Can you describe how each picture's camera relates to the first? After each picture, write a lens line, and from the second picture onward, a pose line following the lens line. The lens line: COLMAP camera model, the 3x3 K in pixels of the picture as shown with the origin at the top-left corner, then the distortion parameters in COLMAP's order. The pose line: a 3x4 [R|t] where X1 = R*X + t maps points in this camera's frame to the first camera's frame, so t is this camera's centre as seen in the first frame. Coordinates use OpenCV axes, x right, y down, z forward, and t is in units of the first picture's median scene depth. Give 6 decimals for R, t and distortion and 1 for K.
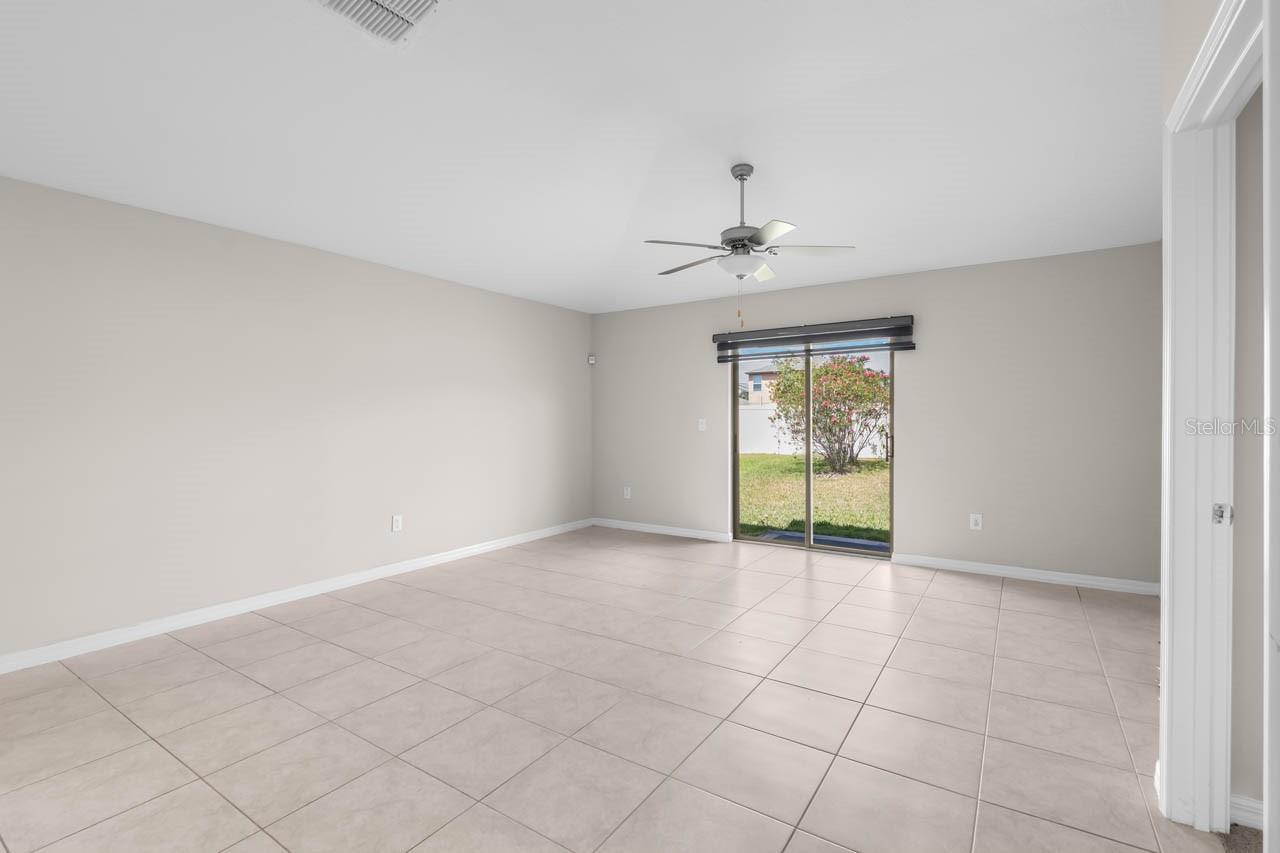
lens RADIAL K [[582.2, 0, 632.6], [0, 582.2, 435.0], [0, 0, 1]] dist [0.000209, -0.002027]
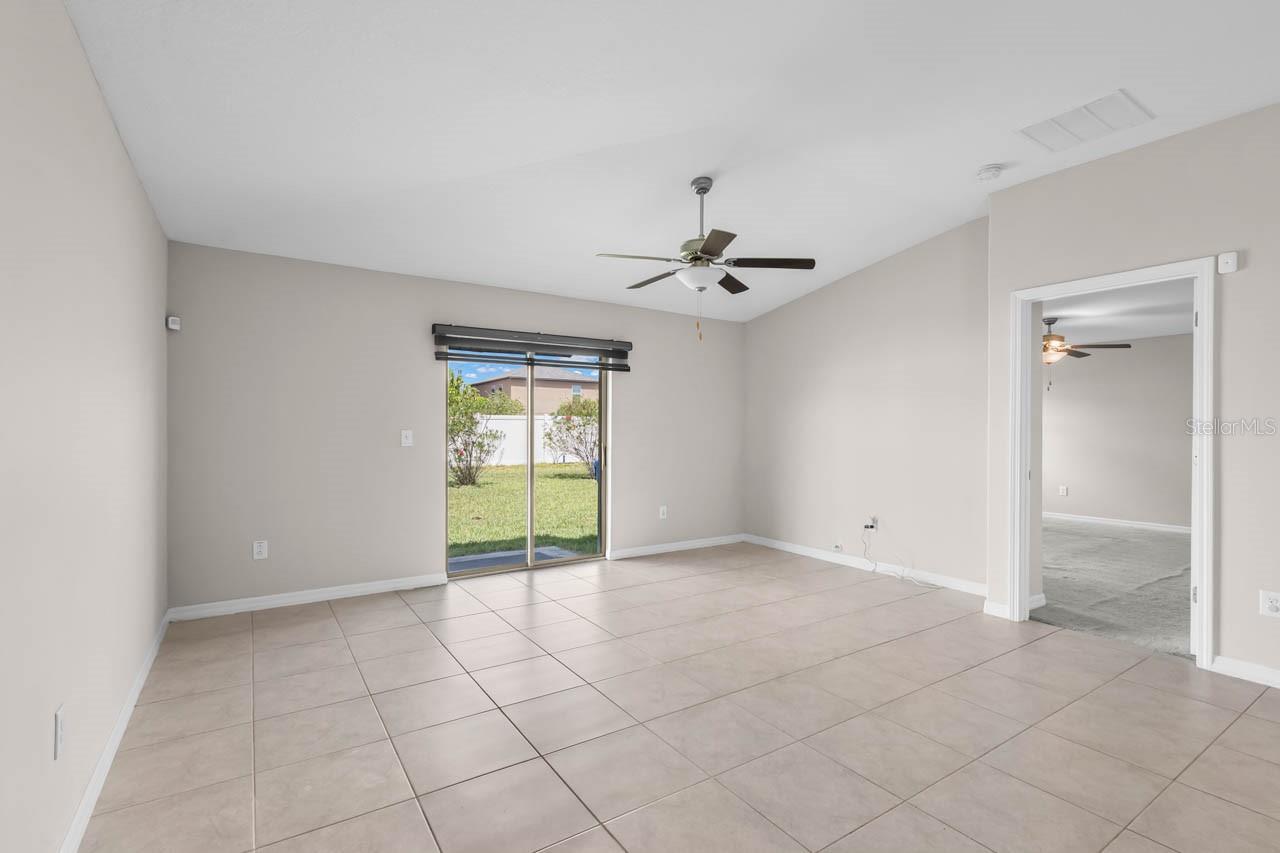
lens RADIAL K [[582.2, 0, 634.9], [0, 582.2, 434.6], [0, 0, 1]] dist [0.000209, -0.002027]
pose [[0.383749, -0.003244, 0.923432, -0.543748], [0.022930, 0.999719, -0.006017, -0.012964], [-0.923153, 0.023483, 0.383716, 0.506450]]
